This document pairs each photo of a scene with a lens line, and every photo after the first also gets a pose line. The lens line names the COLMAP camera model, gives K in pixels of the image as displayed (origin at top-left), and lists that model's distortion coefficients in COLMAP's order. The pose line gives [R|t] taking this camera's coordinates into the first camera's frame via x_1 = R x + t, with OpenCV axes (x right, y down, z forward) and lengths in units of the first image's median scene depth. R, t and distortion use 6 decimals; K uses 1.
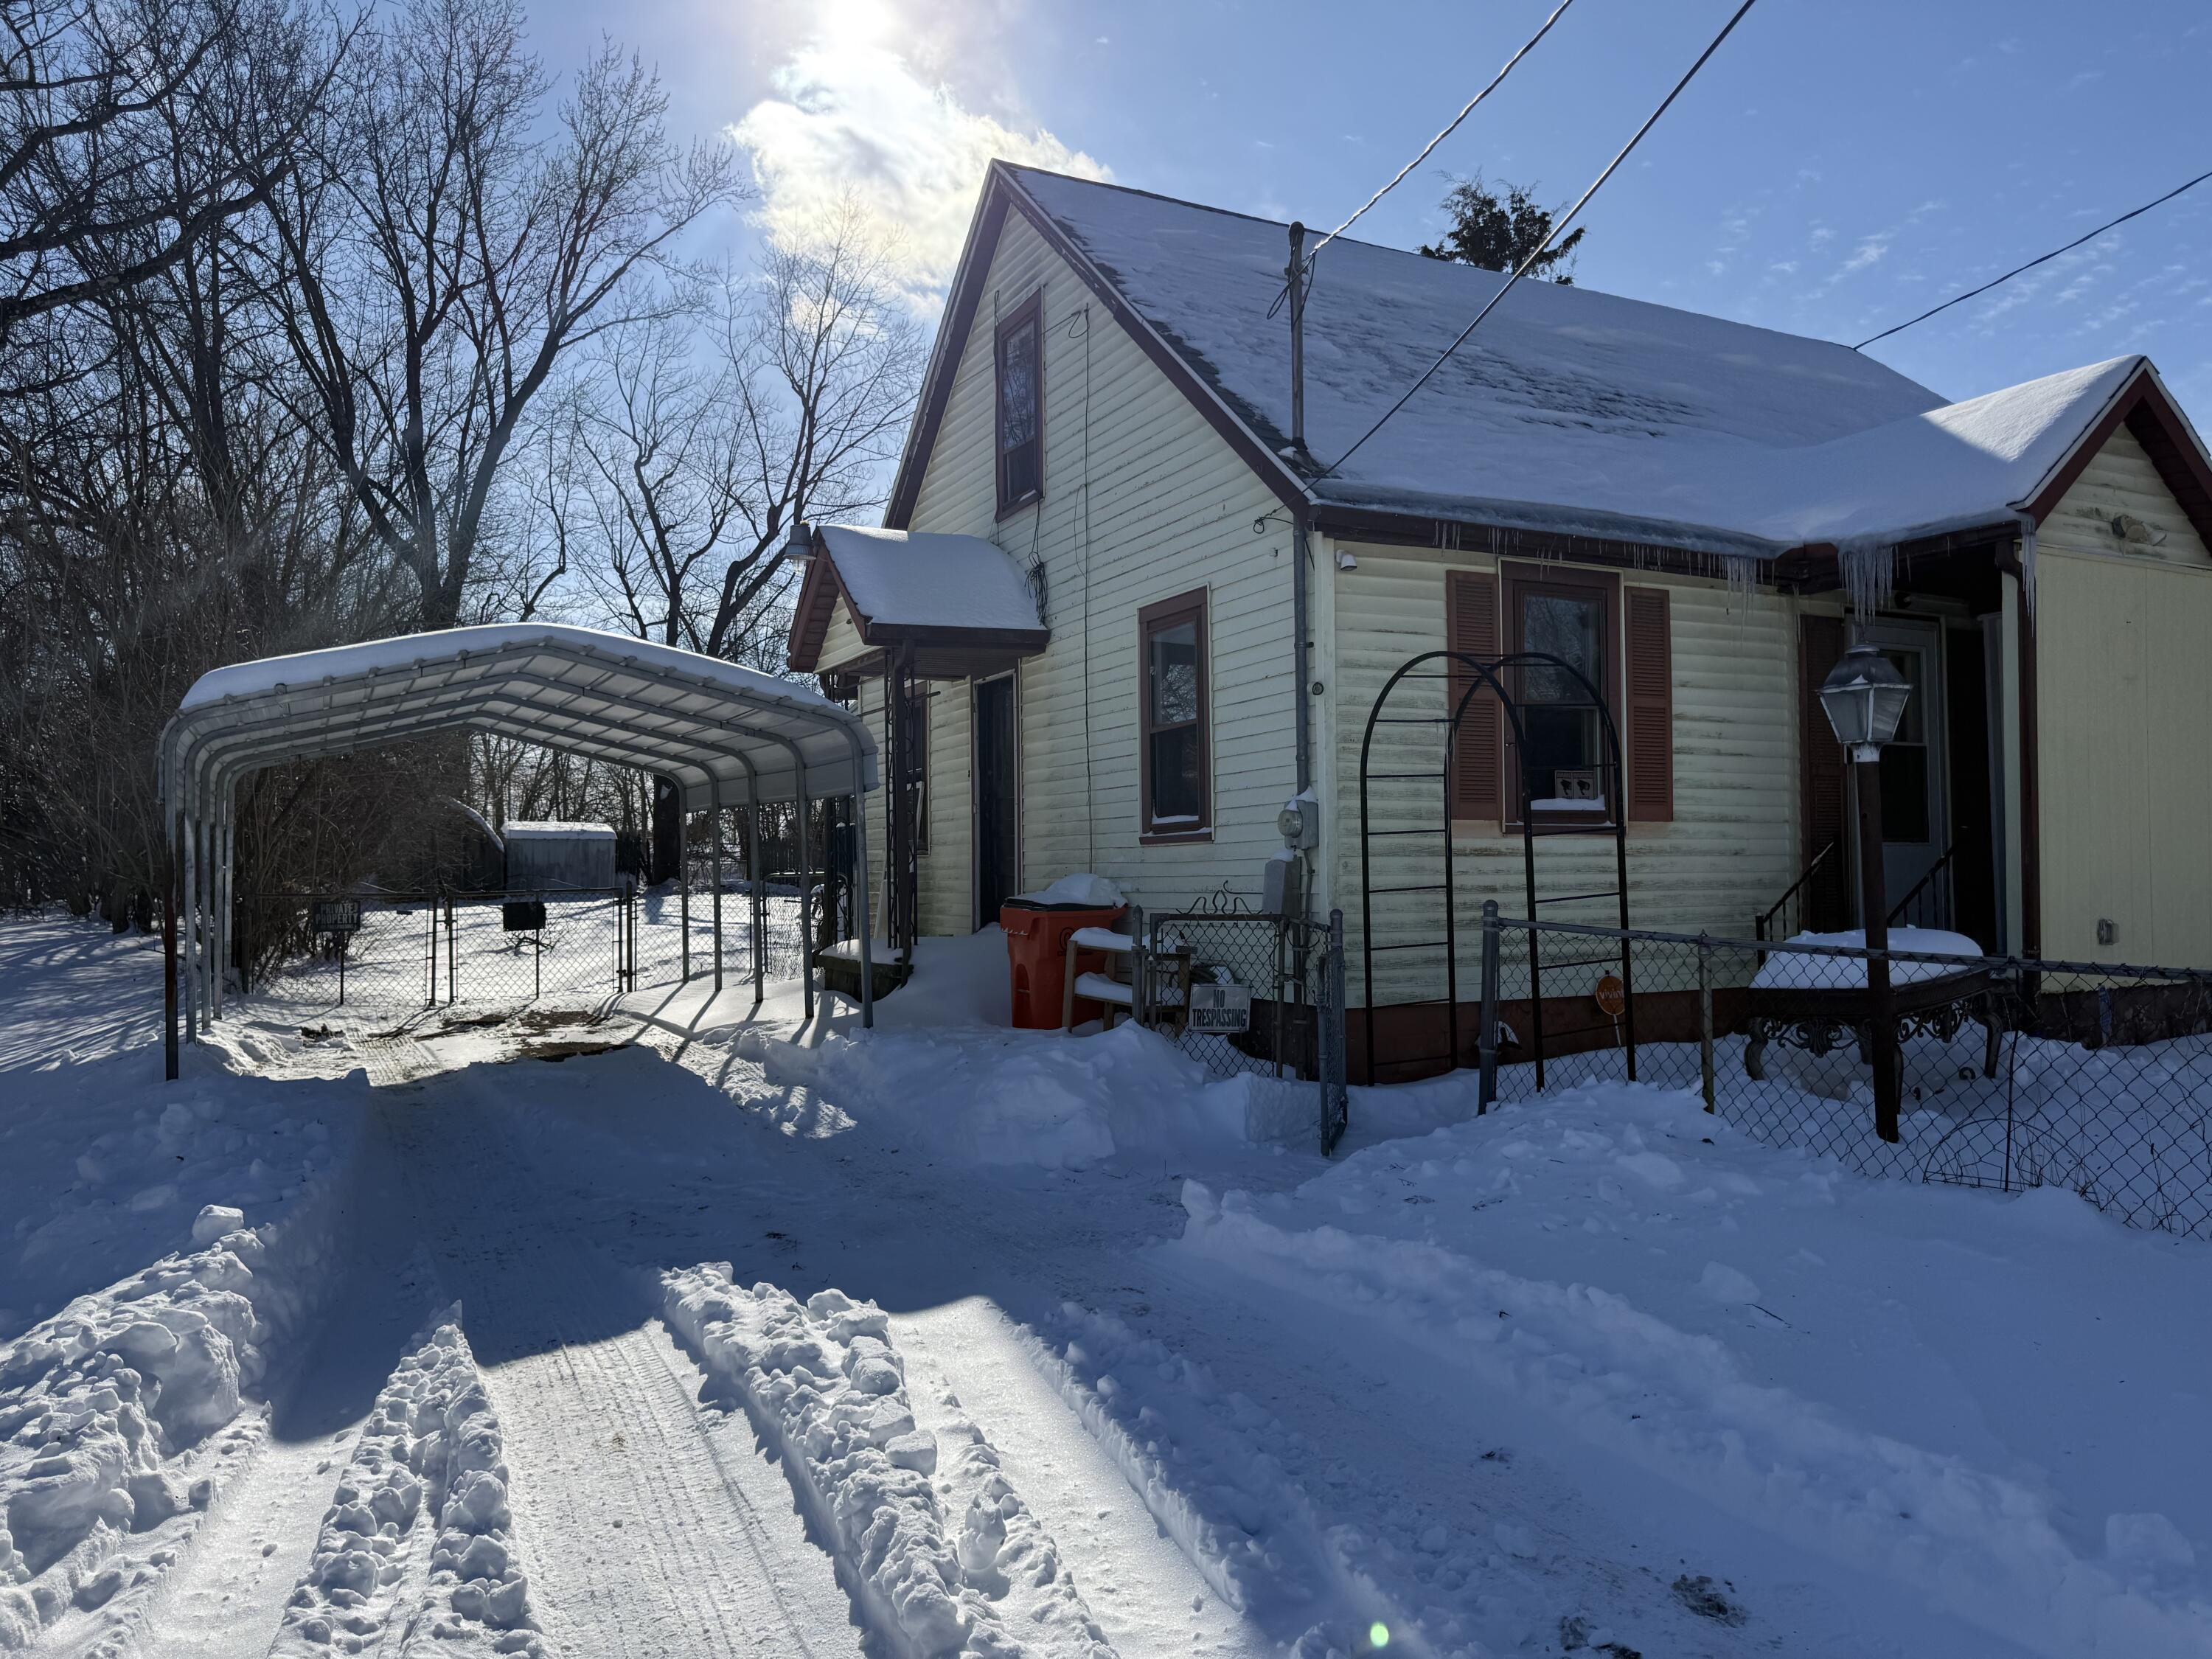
lens RADIAL K [[1647.4, 0, 1106.0], [0, 1647.4, 829.5], [0, 0, 1]] dist [0.017798, -0.001441]
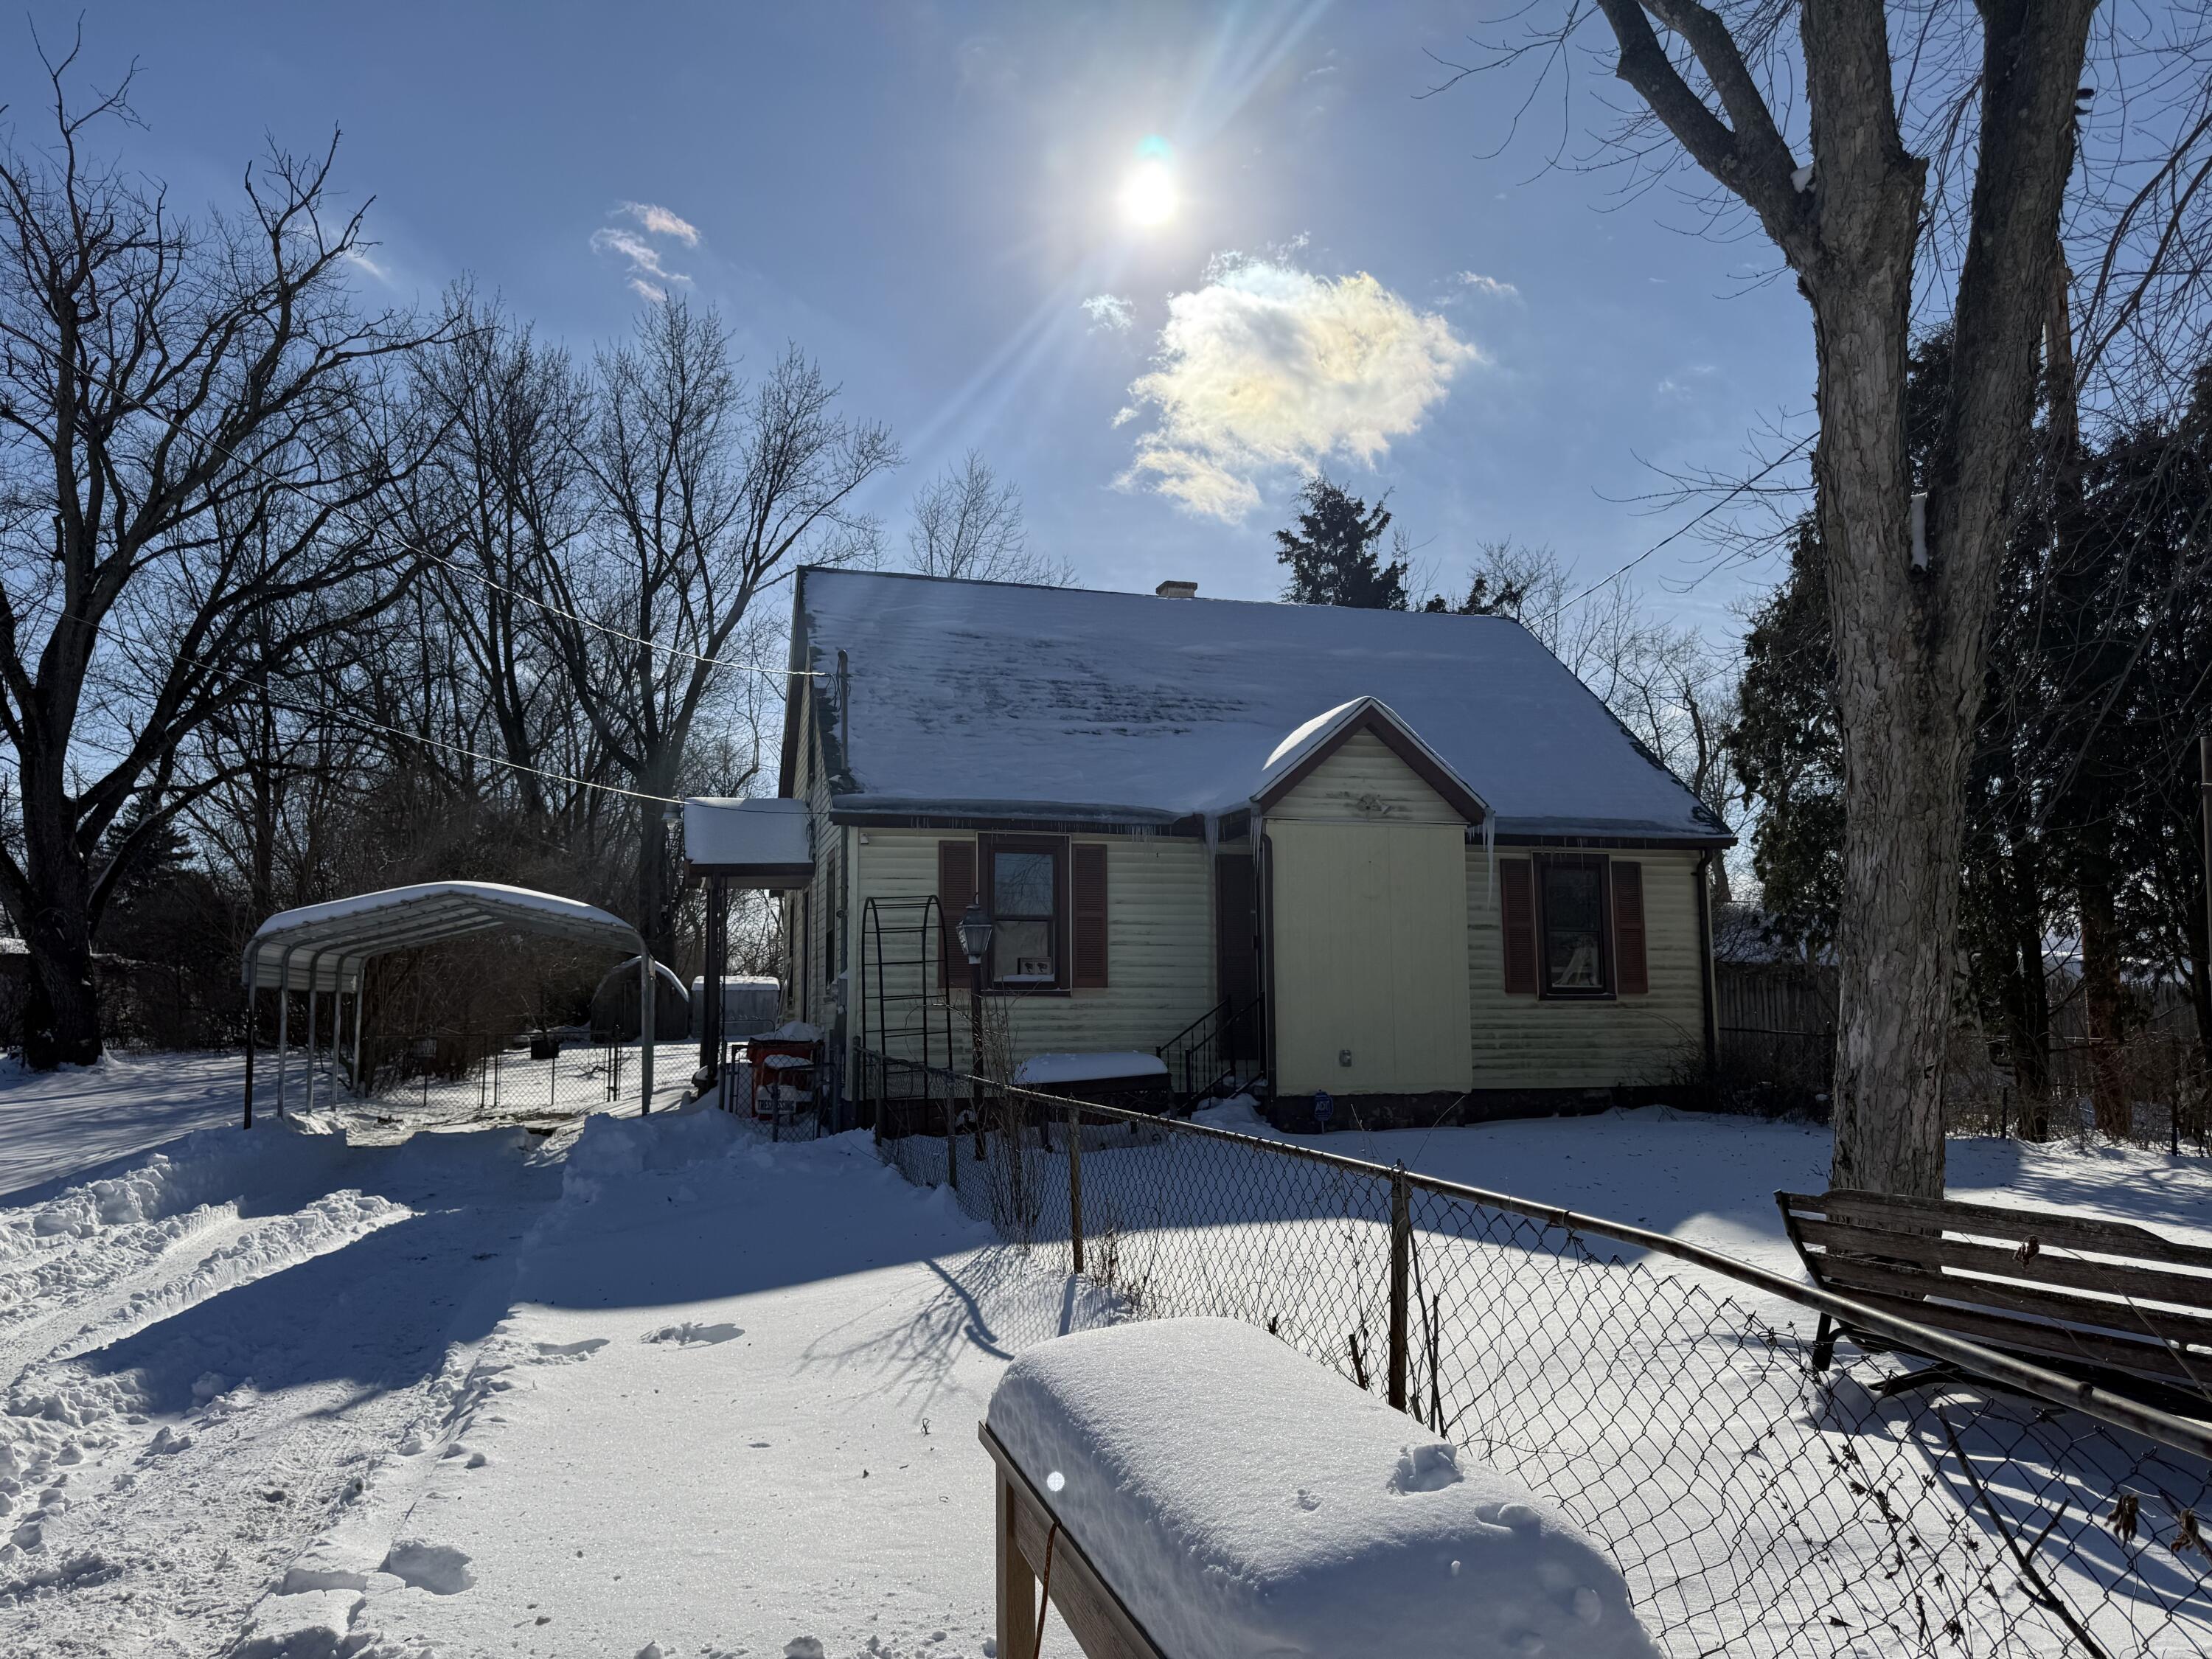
lens RADIAL K [[1647.4, 0, 1106.0], [0, 1647.4, 829.5], [0, 0, 1]] dist [0.017798, -0.001441]
pose [[0.982051, -0.022951, -0.187216, 0.646575], [0.006391, 0.996048, -0.088586, -0.016082], [0.188509, 0.085799, 0.978316, -0.589781]]
